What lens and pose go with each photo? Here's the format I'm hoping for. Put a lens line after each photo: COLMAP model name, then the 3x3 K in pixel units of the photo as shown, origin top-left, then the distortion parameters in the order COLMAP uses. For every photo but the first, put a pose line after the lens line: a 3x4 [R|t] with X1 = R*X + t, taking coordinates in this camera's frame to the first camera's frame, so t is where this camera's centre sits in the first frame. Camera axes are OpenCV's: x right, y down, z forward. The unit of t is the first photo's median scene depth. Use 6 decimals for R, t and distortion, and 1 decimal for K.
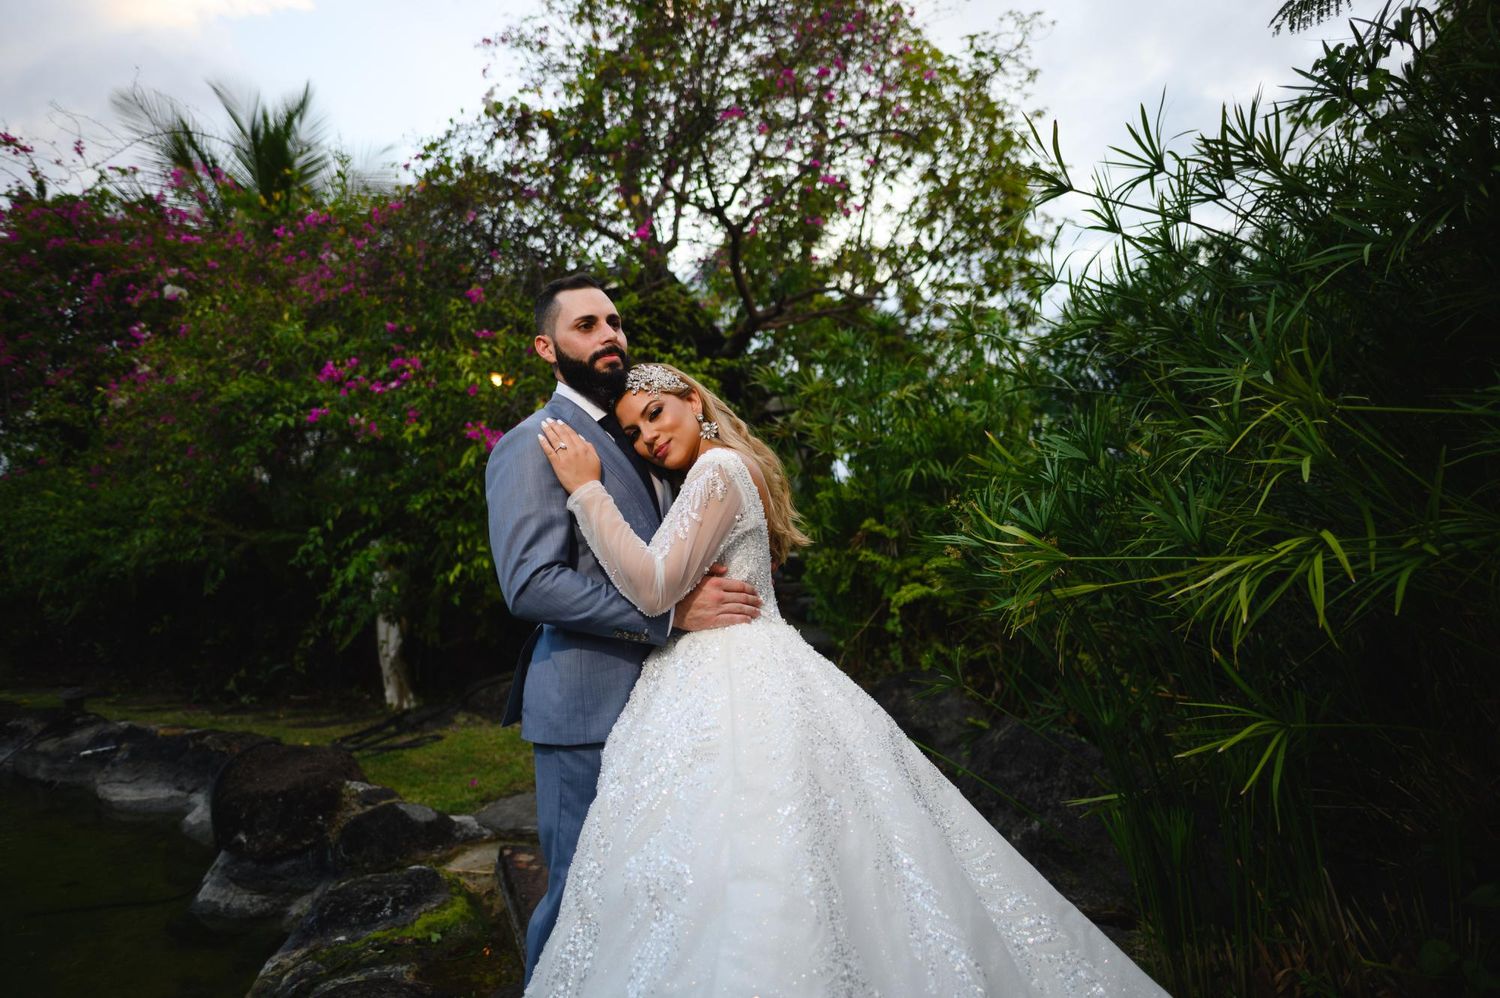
lens RADIAL K [[858.2, 0, 745.7], [0, 858.2, 504.4], [0, 0, 1]] dist [0.002579, -0.000489]
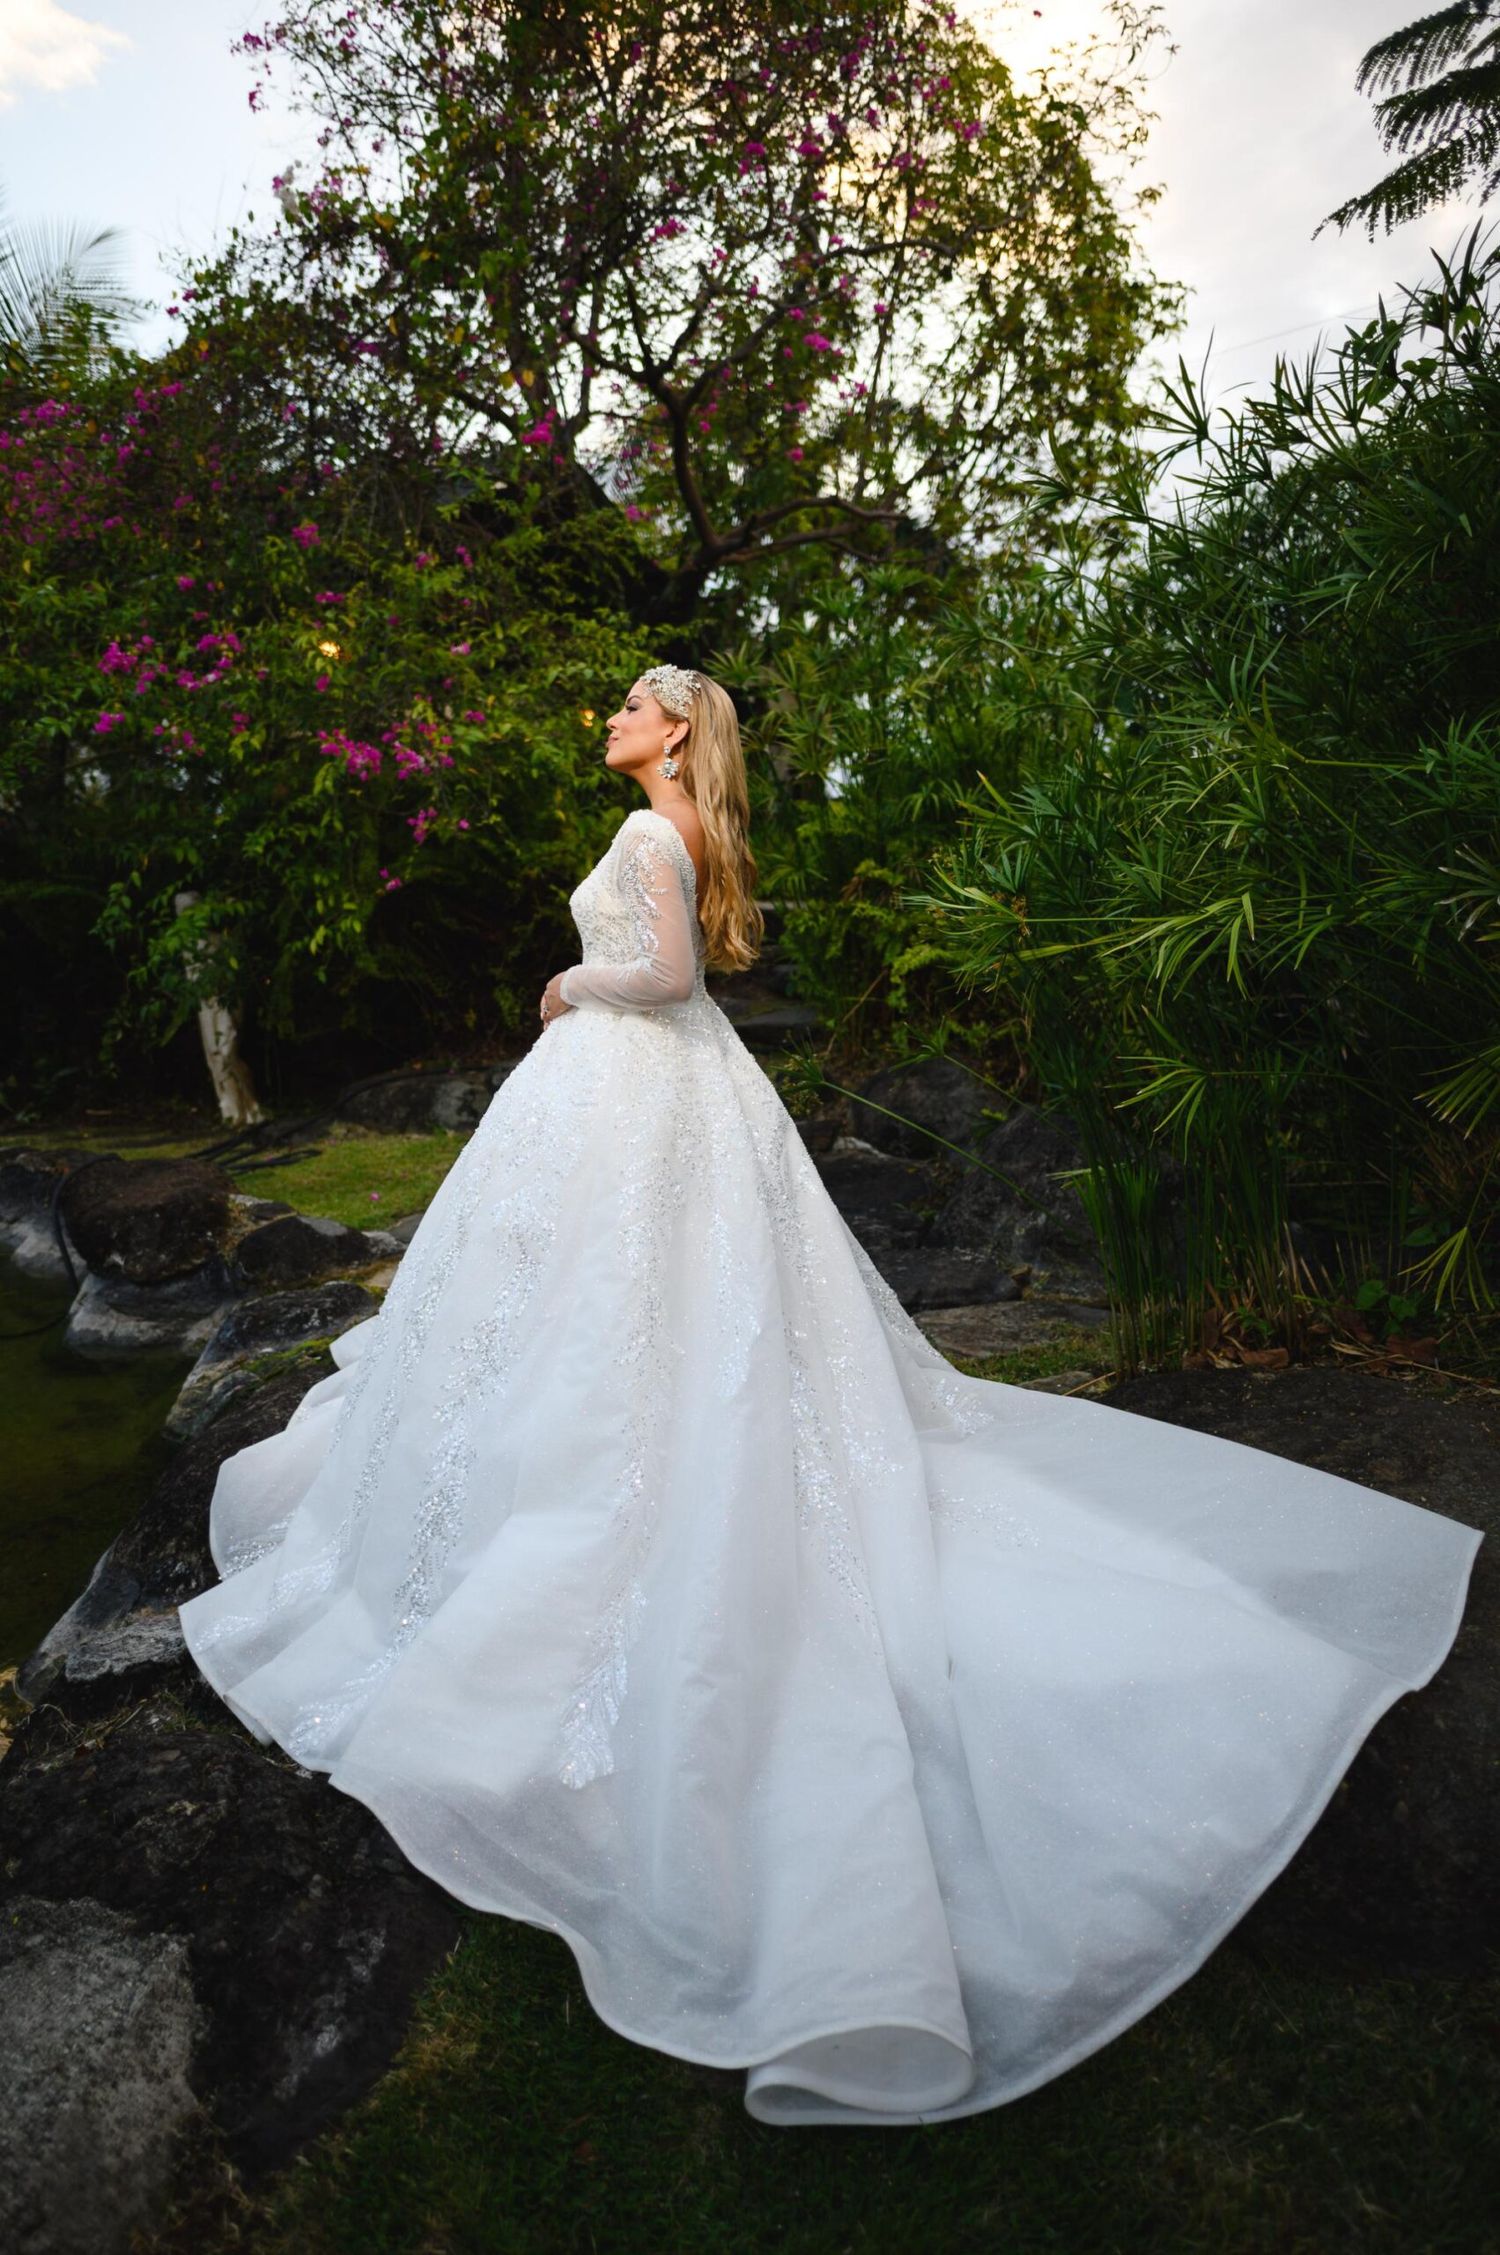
lens RADIAL K [[1290.1, 0, 753.8], [0, 1290.1, 1132.0], [0, 0, 1]] dist [0.002579, -0.000489]
pose [[0.999134, -0.020012, 0.036483, -0.002252], [0.010975, 0.972451, 0.232849, -0.012733], [-0.040138, -0.232247, 0.971828, -0.129099]]
